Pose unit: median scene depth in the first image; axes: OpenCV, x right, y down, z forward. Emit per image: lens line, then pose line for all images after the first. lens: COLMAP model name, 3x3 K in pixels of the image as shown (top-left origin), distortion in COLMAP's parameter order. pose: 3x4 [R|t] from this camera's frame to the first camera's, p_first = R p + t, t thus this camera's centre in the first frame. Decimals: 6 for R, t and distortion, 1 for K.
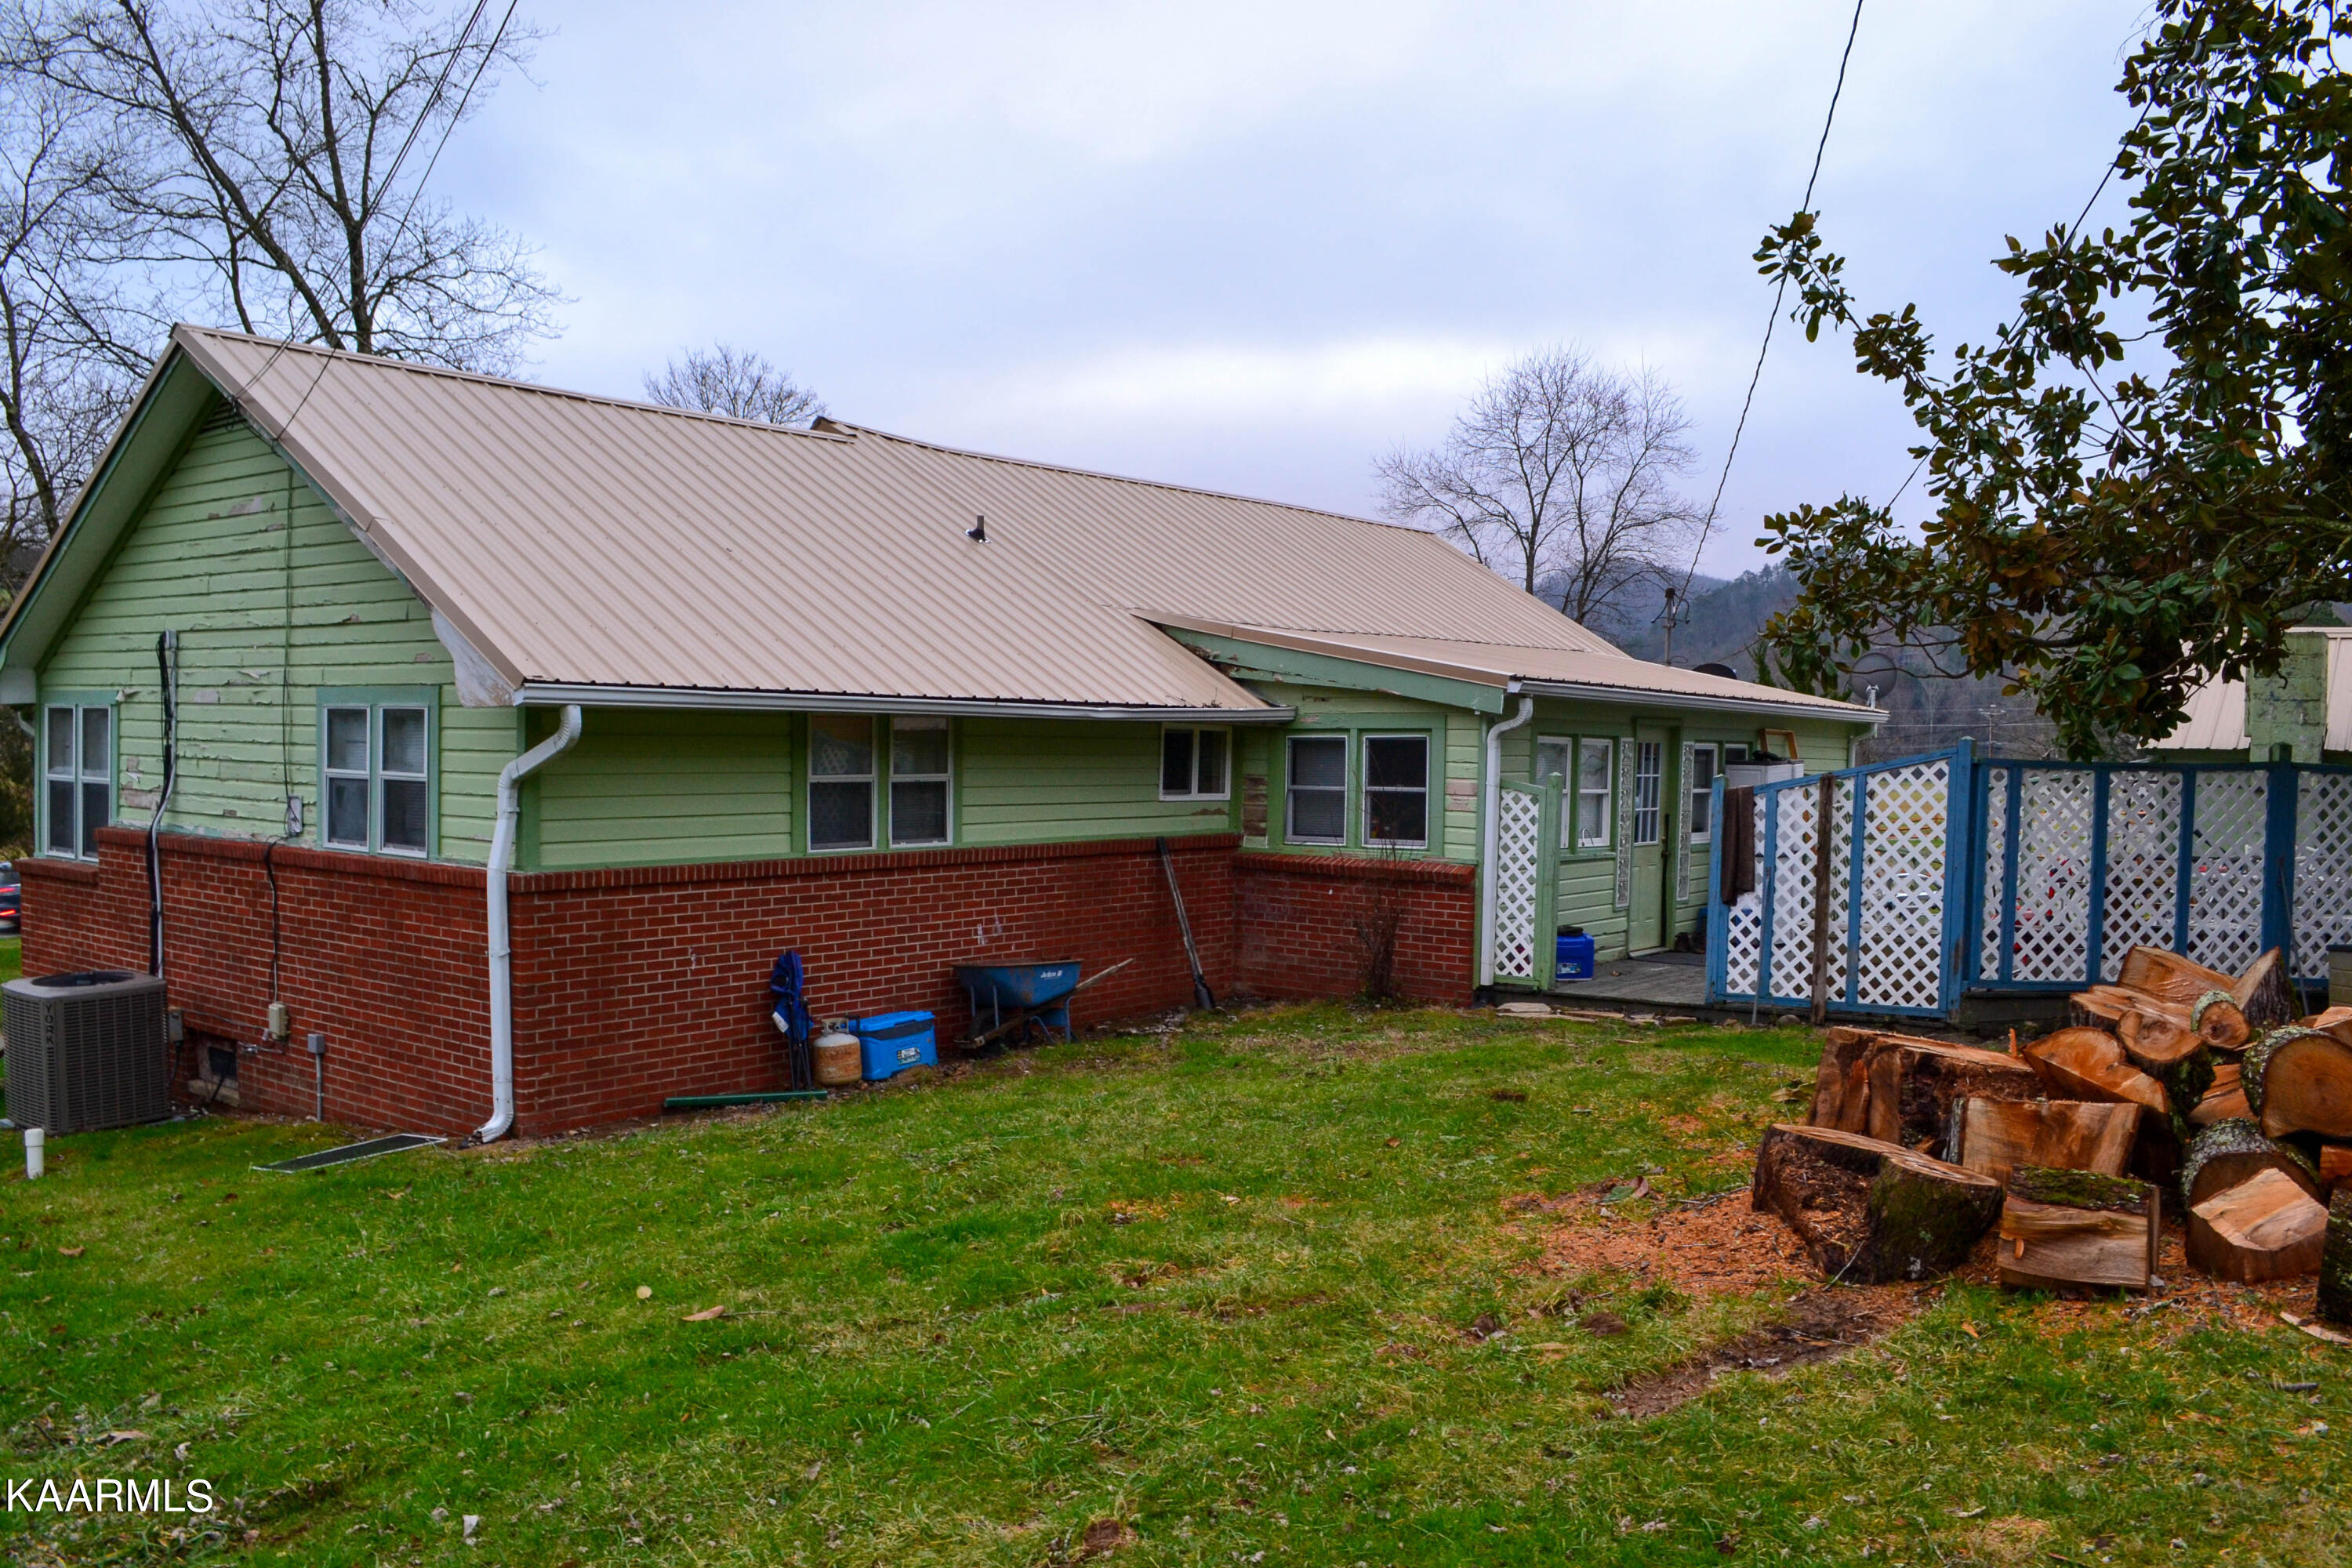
lens RADIAL K [[1883.1, 0, 1178.4], [0, 1883.1, 794.3], [0, 0, 1]] dist [-0.088932, 0.013308]
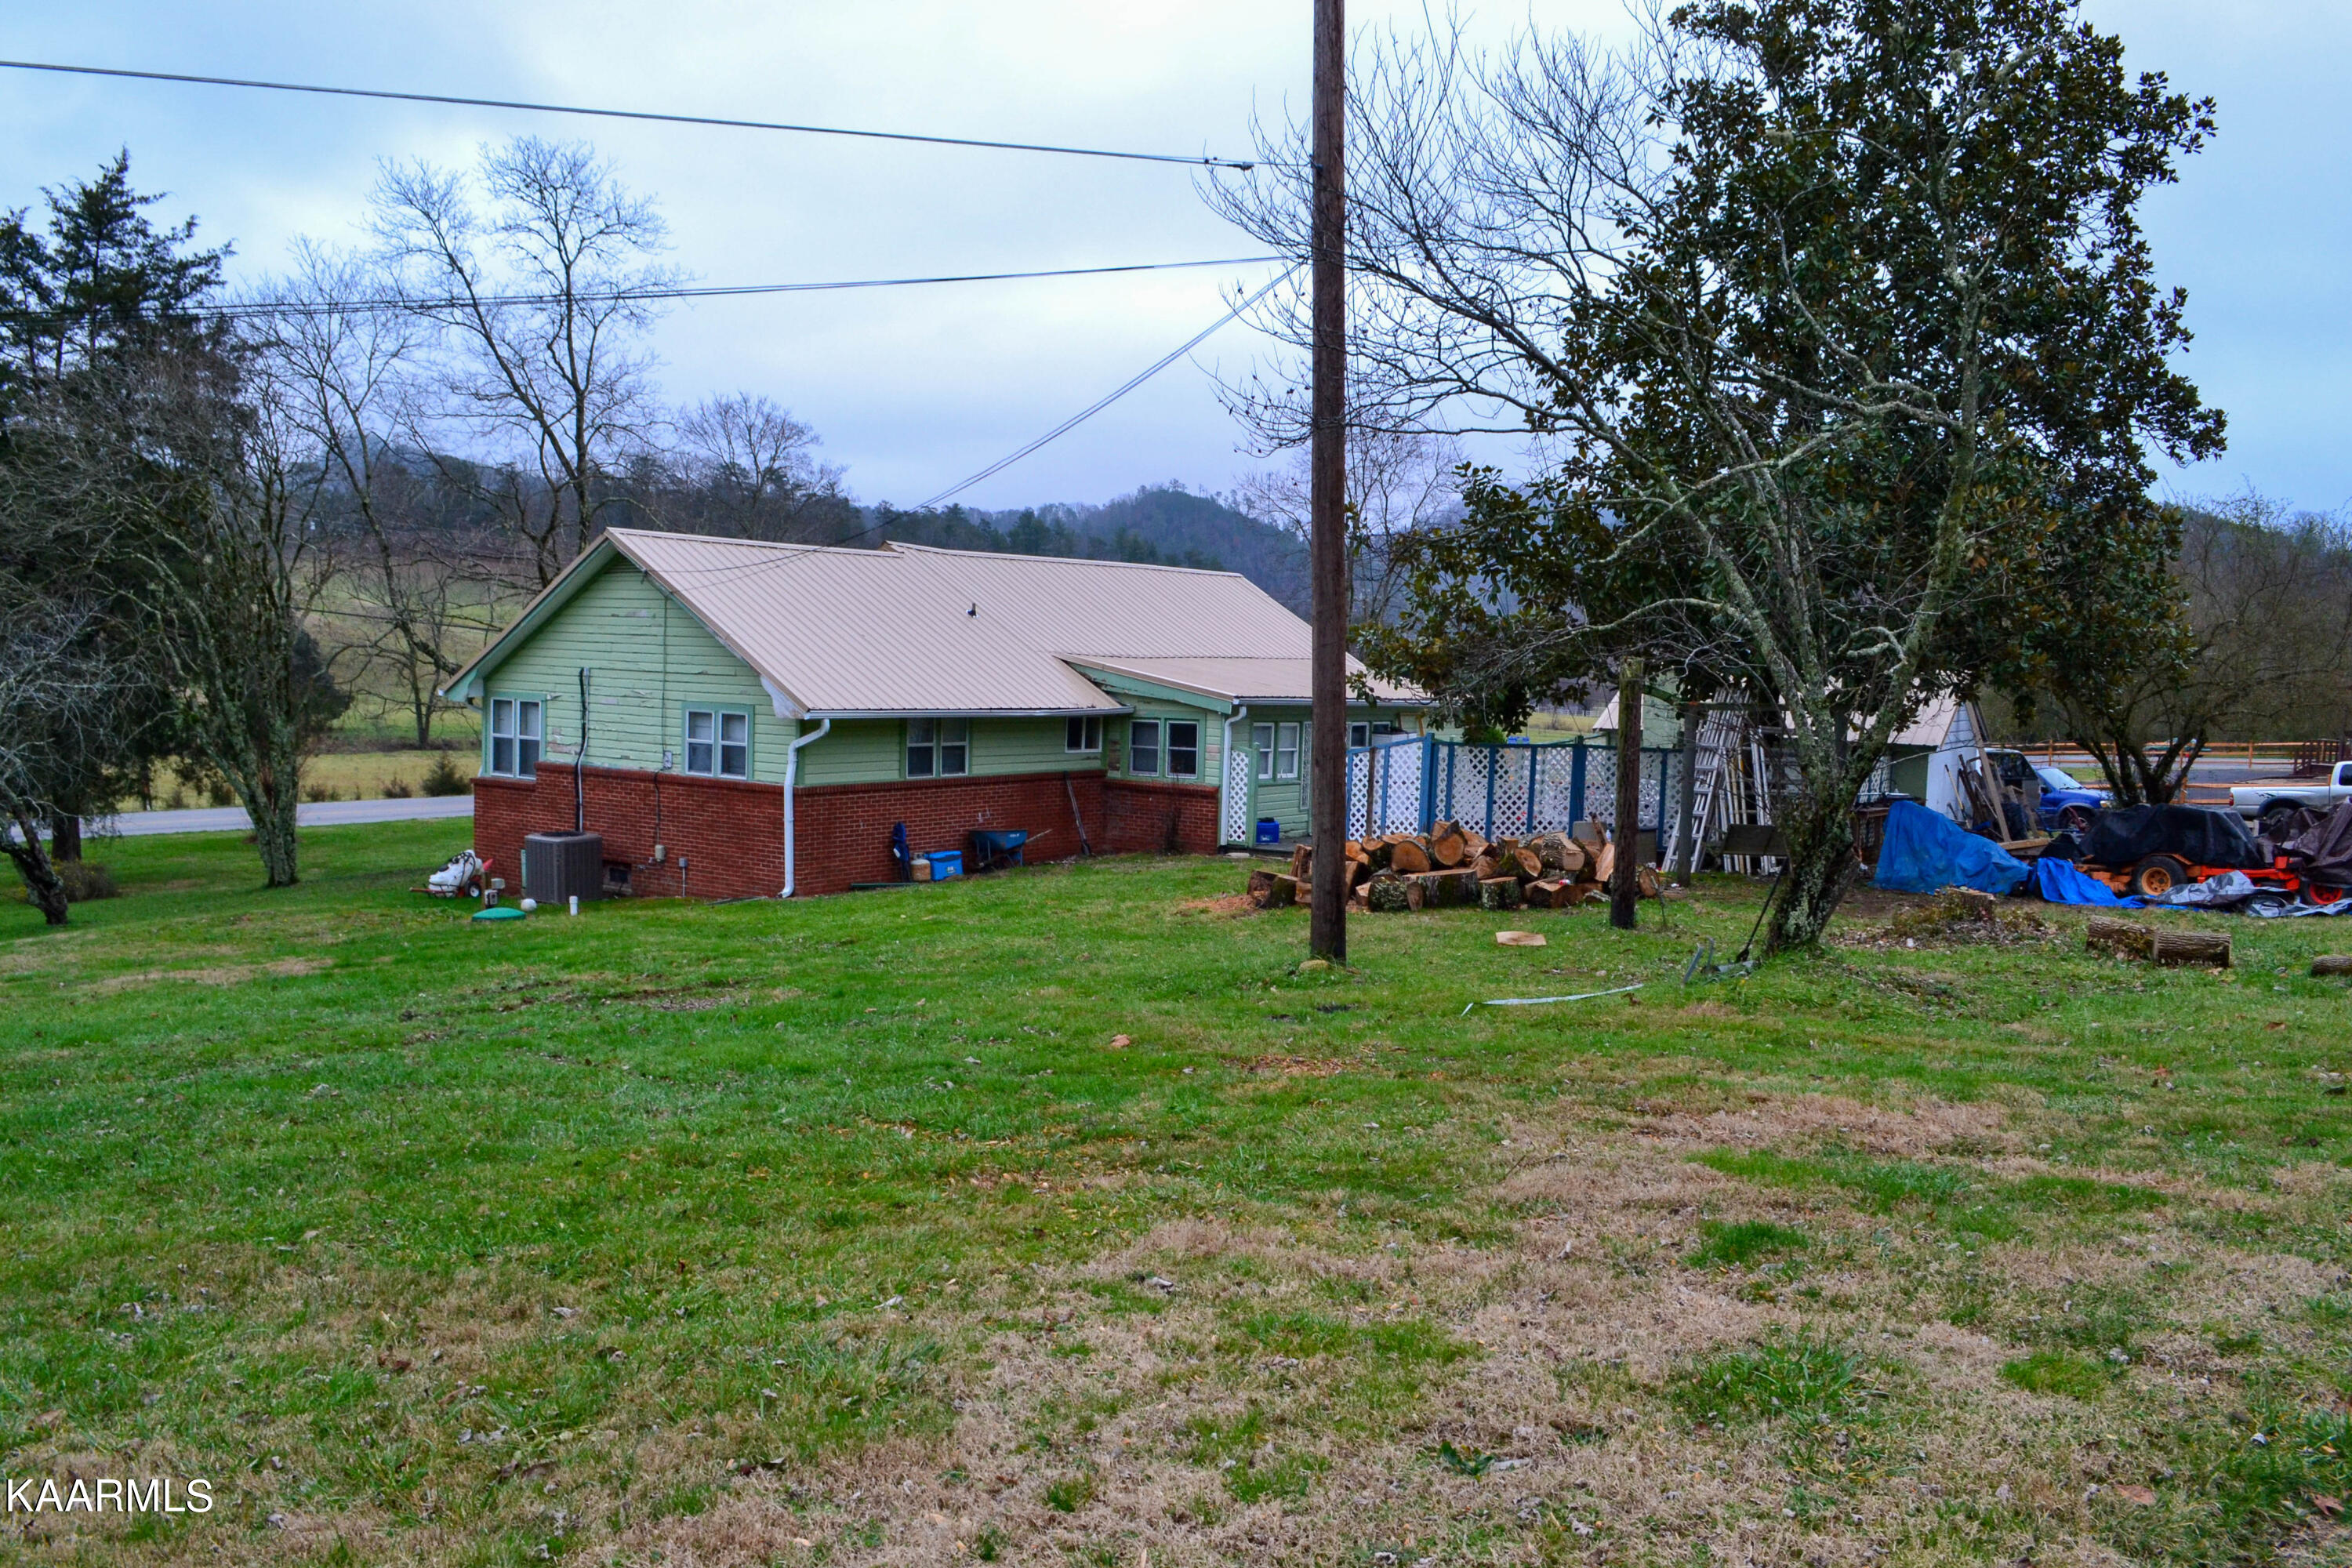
lens RADIAL K [[1883.1, 0, 1171.2], [0, 1883.1, 782.4], [0, 0, 1]] dist [-0.088932, 0.013308]
pose [[0.998977, 0.010140, 0.044064, 0.016624], [-0.011787, 0.999235, 0.037278, -0.047384], [-0.043652, -0.037760, 0.998333, -1.157894]]
